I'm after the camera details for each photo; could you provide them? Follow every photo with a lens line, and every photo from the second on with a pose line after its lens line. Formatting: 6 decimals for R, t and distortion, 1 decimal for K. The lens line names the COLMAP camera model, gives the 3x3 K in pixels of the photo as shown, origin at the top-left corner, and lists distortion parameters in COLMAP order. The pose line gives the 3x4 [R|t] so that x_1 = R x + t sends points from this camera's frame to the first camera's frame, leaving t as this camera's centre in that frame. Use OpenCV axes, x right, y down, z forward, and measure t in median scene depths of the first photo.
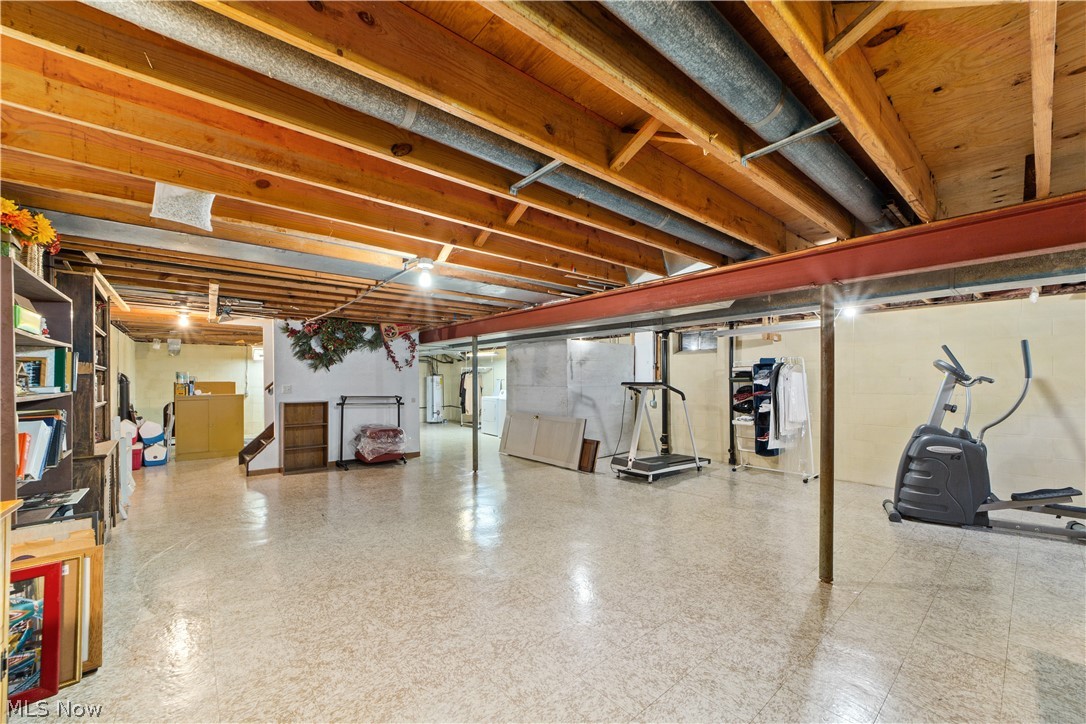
lens RADIAL K [[418.0, 0, 538.6], [0, 418.0, 373.1], [0, 0, 1]] dist [0.002174, 0.001211]
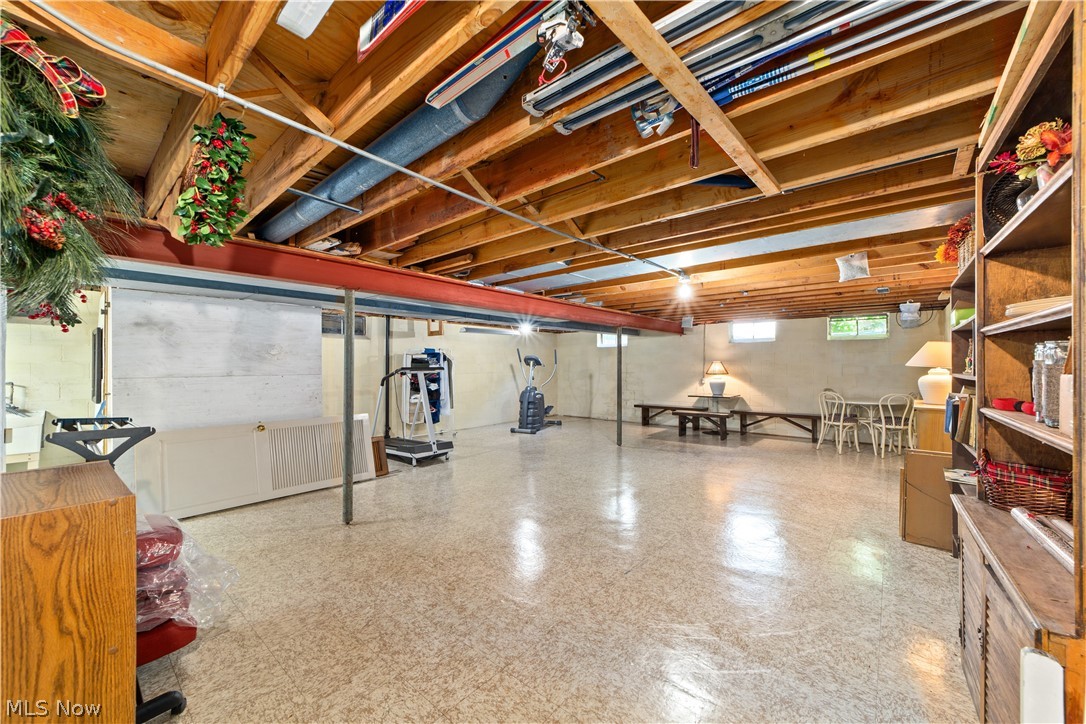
lens RADIAL K [[418.0, 0, 540.6], [0, 418.0, 364.9], [0, 0, 1]] dist [0.002174, 0.001211]
pose [[-0.165079, 0.003861, 0.986273, -0.603941], [-0.014852, 0.999869, -0.006400, 0.013603], [-0.986169, -0.015705, -0.165000, 0.663973]]
